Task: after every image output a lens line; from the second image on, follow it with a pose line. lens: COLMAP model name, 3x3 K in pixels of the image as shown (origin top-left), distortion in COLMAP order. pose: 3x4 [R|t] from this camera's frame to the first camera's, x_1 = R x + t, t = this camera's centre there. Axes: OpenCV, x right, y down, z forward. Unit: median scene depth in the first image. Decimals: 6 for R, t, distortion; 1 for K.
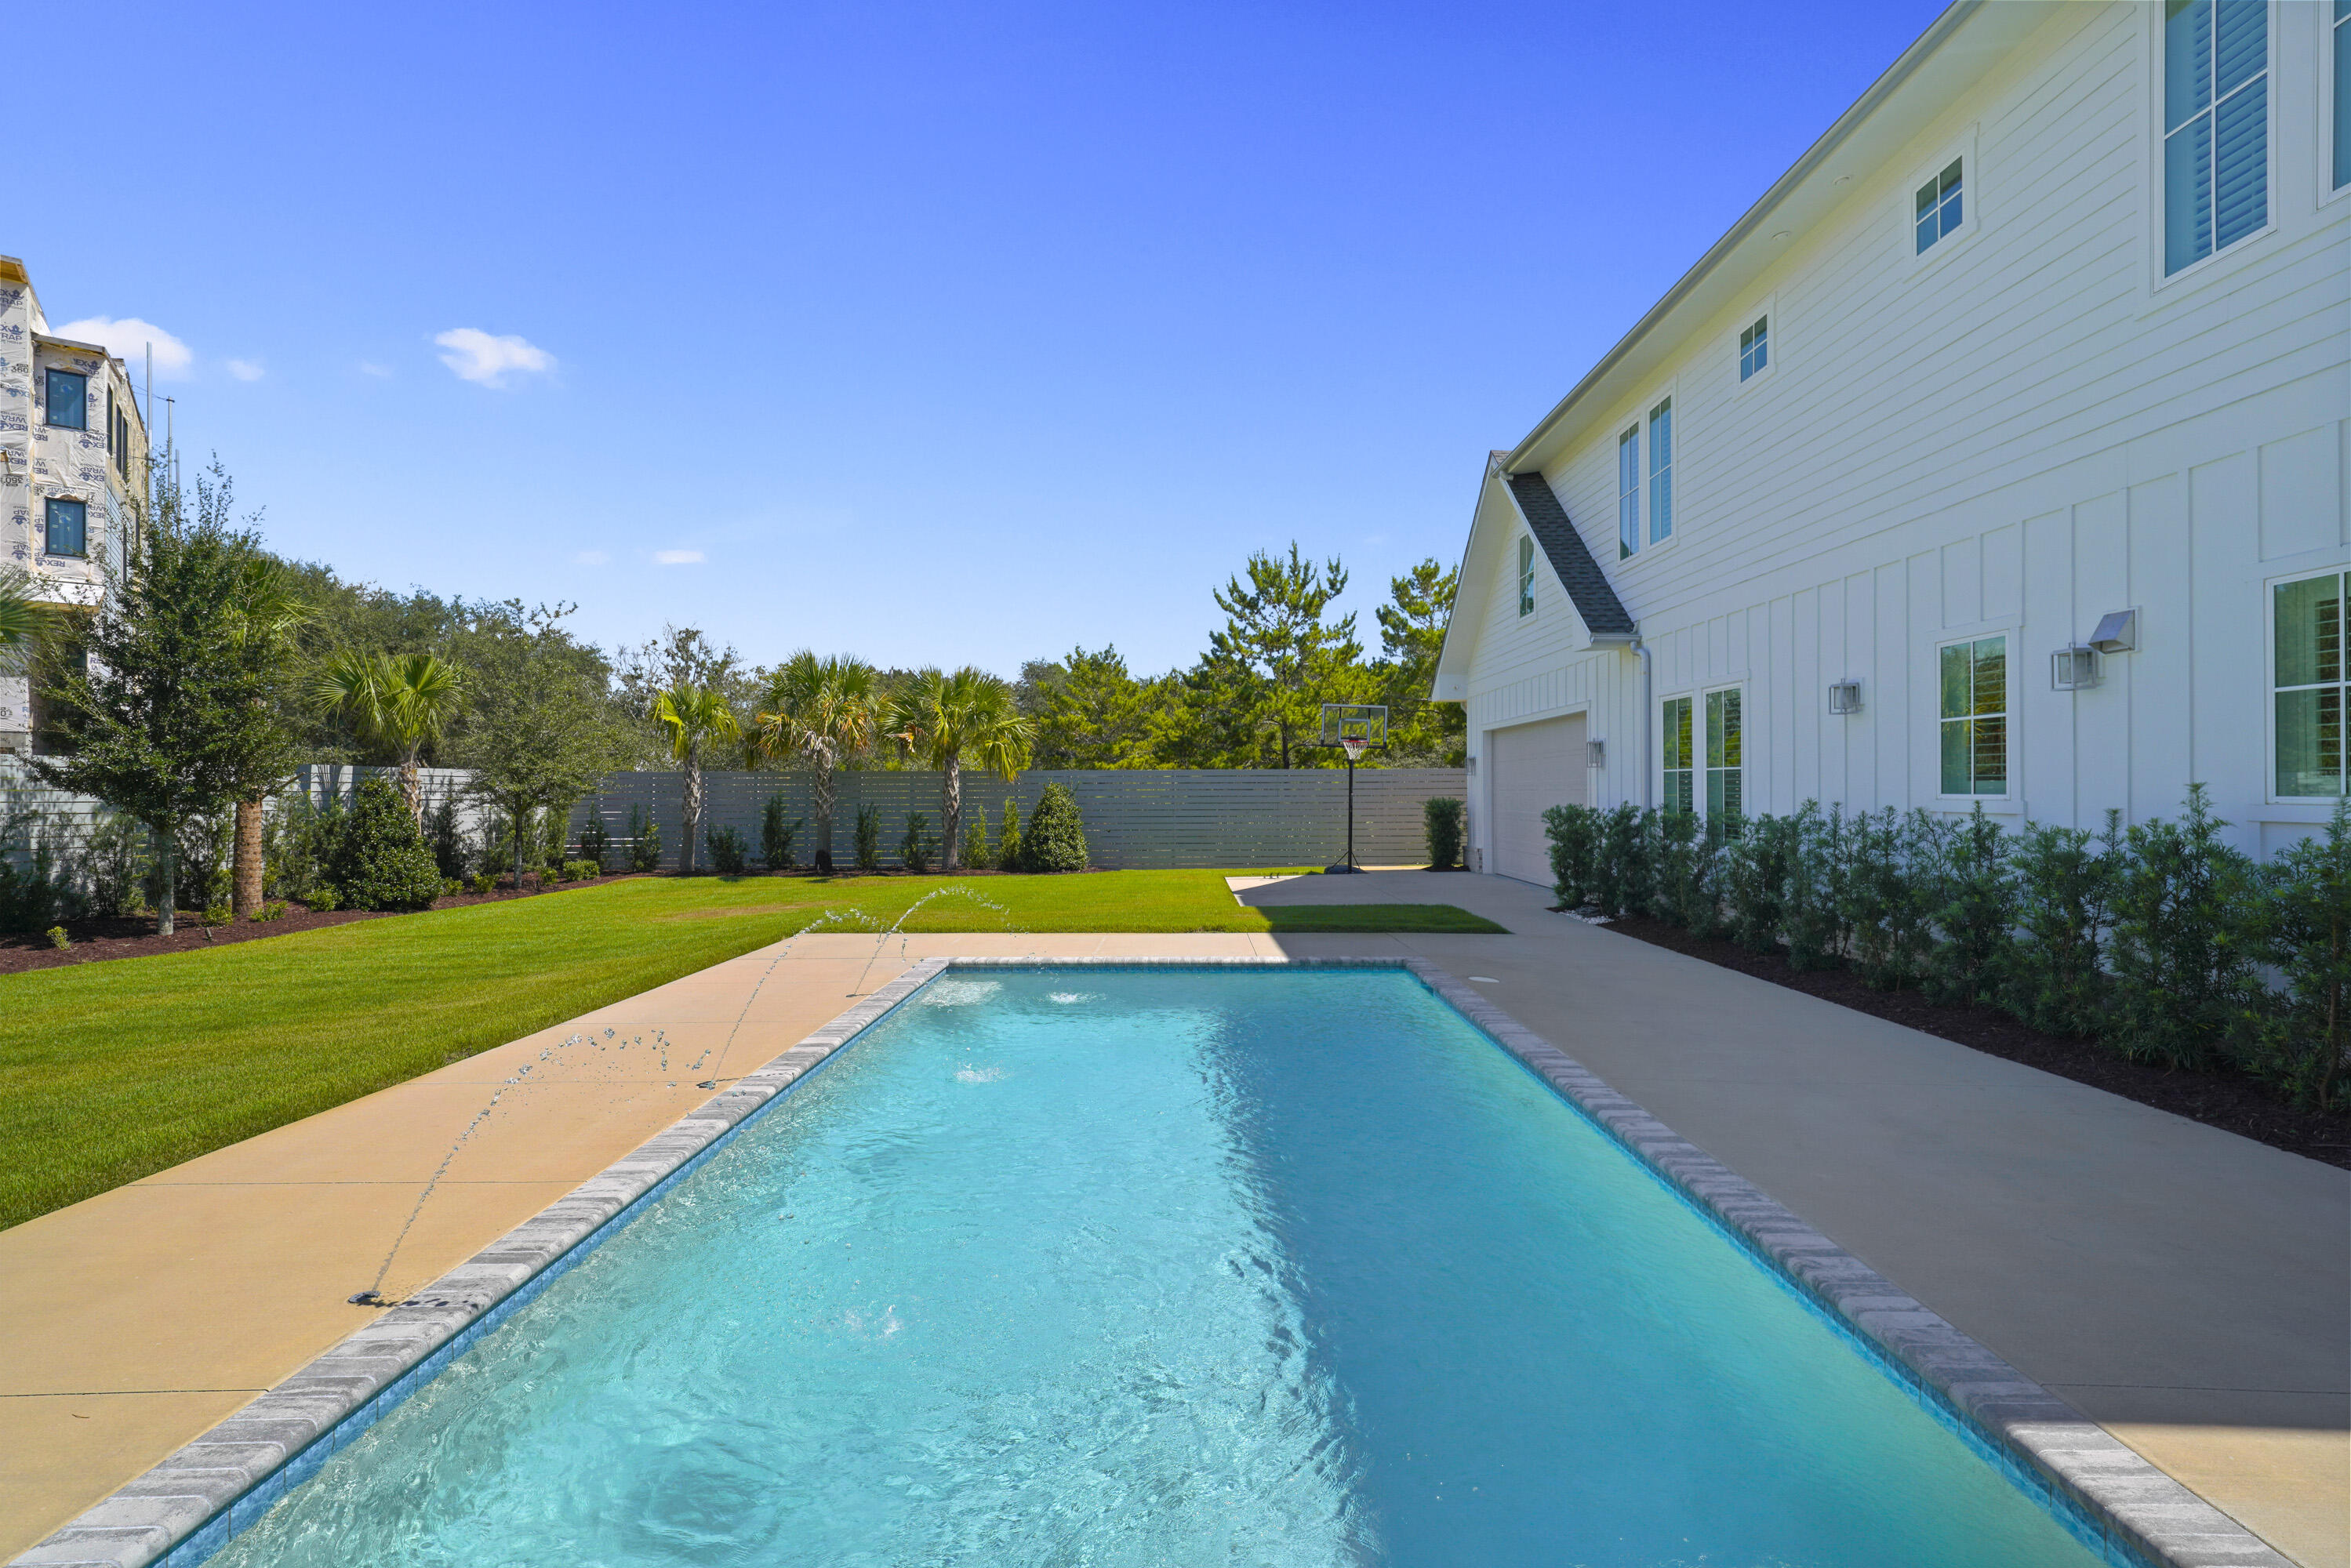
lens RADIAL K [[1088.9, 0, 1185.9], [0, 1088.9, 784.3], [0, 0, 1]] dist [-0.004088, 0.004892]
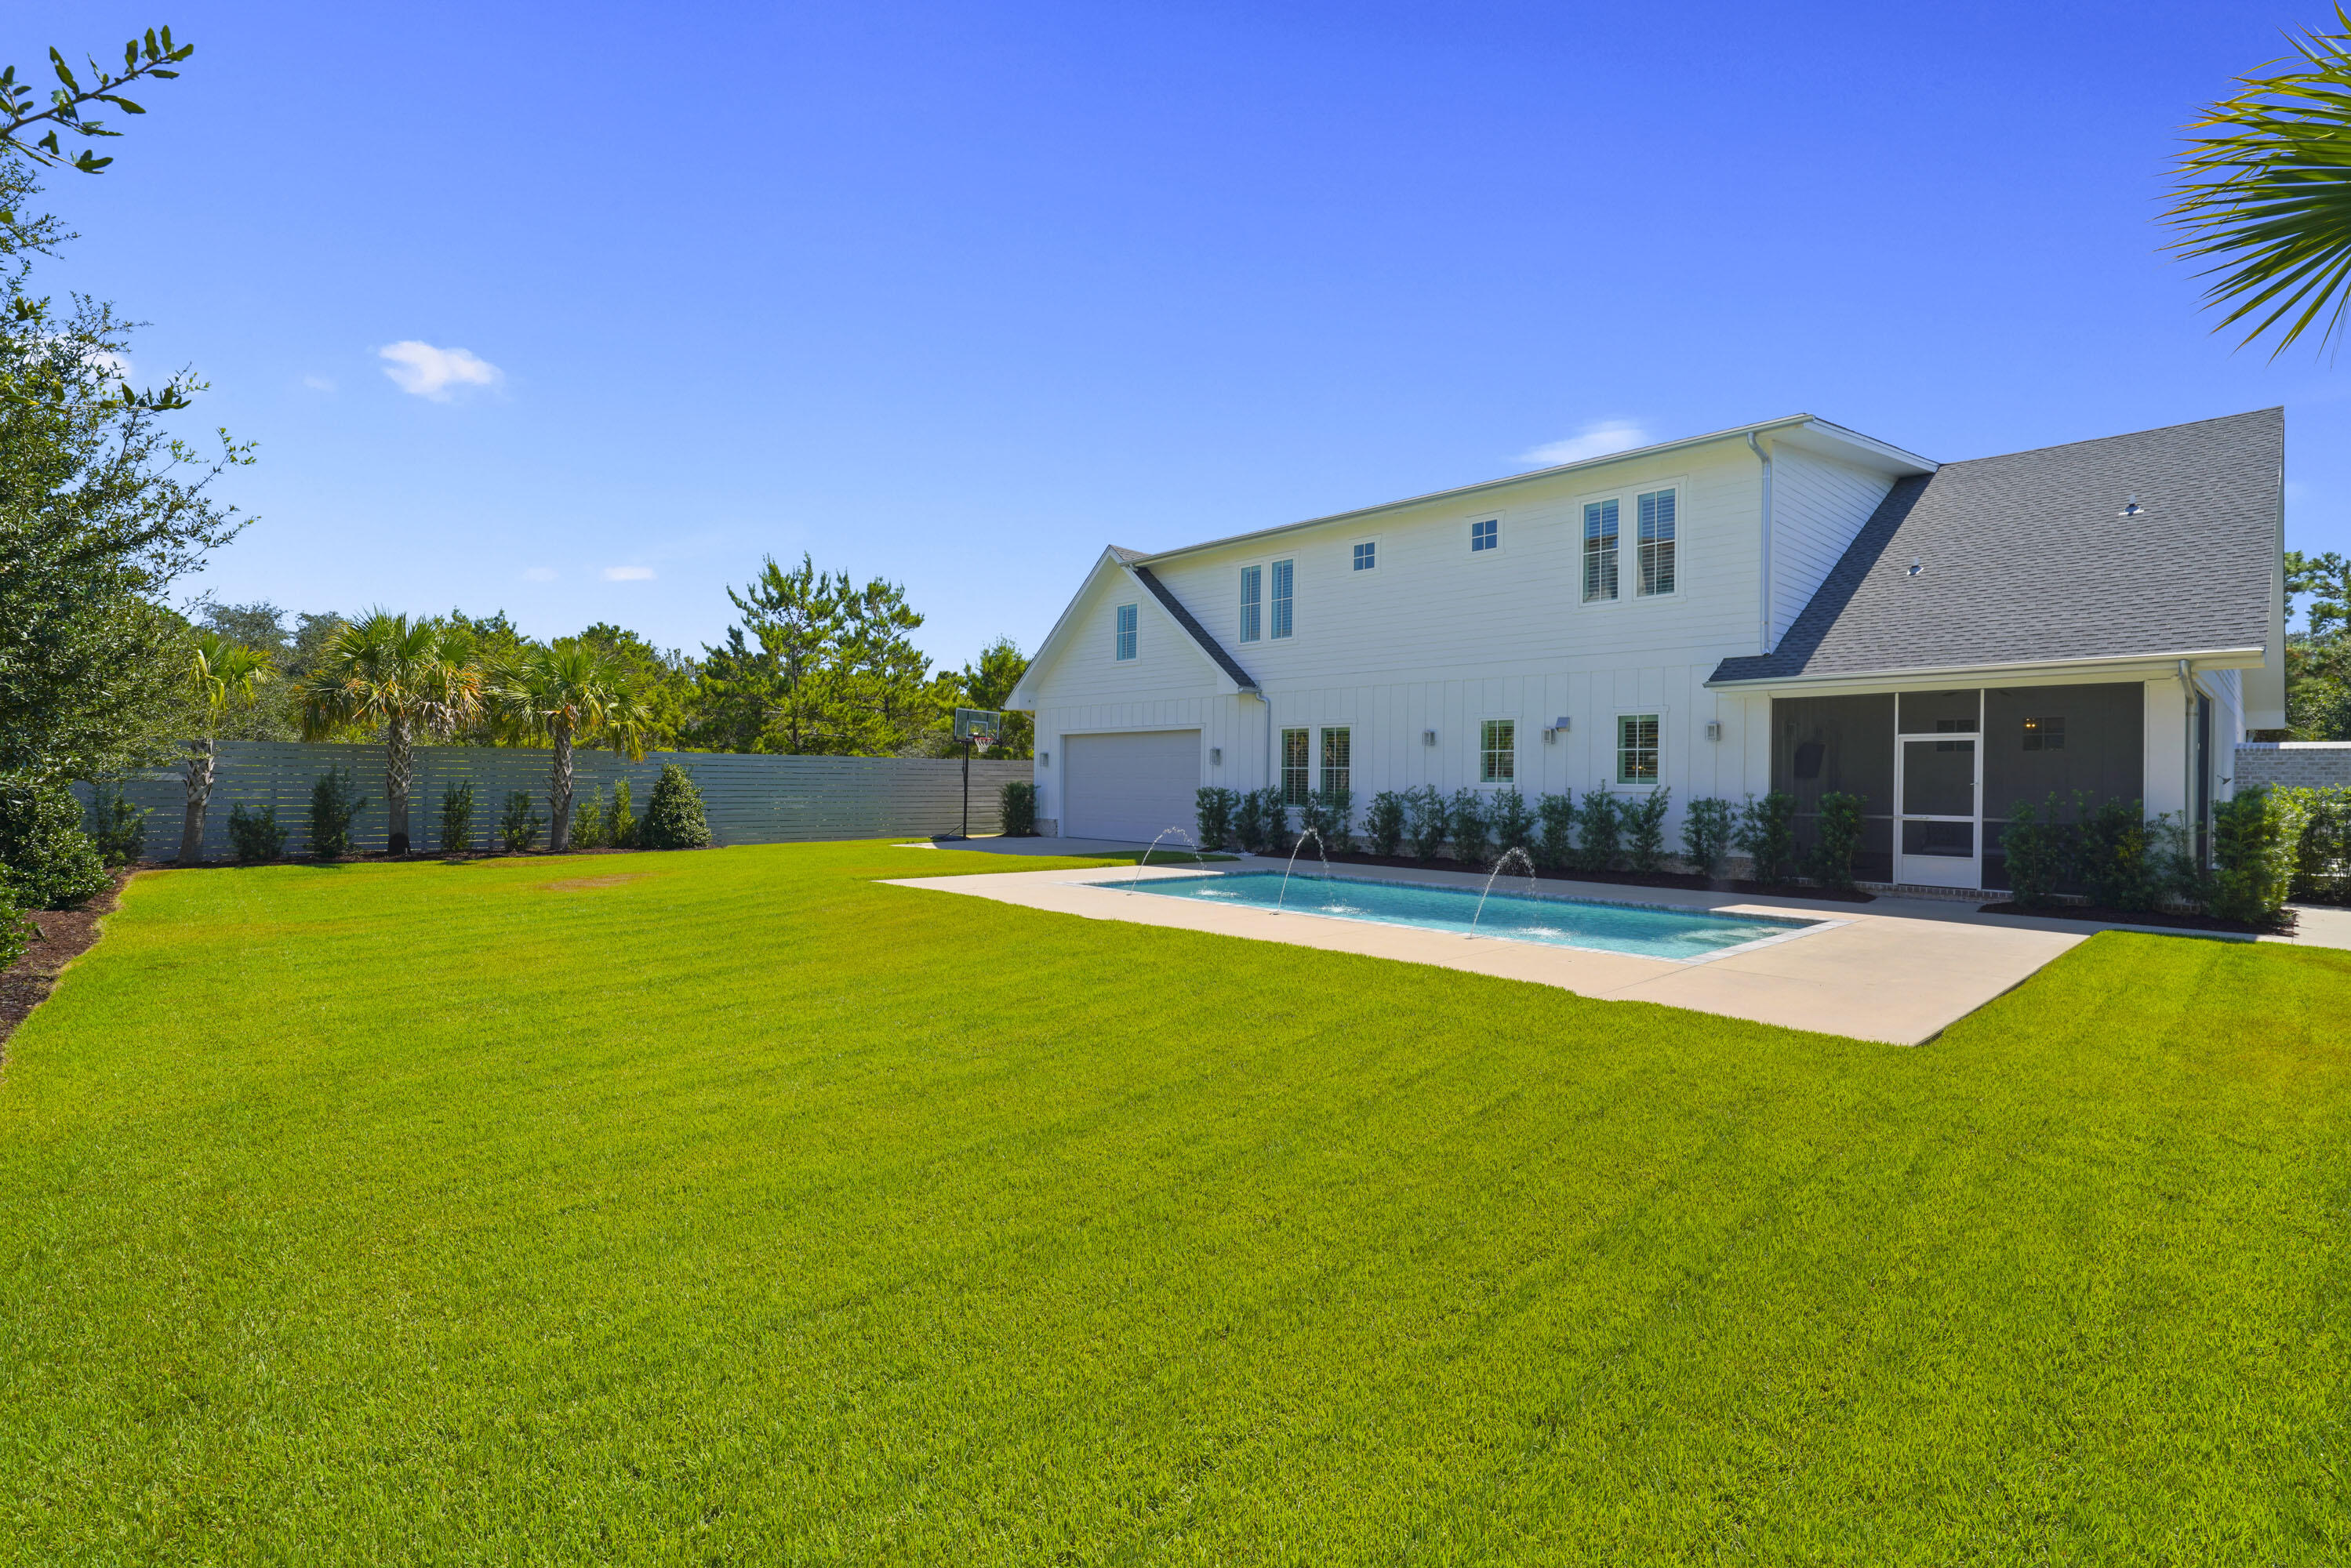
lens RADIAL K [[1068.4, 0, 1200.3], [0, 1068.4, 783.2], [0, 0, 1]] dist [-0.002060, 0.000983]
pose [[0.716902, 0.012311, 0.697066, -0.577410], [-0.018528, 0.999827, 0.001398, 0.007991], [-0.696928, -0.013917, 0.717006, -0.104462]]
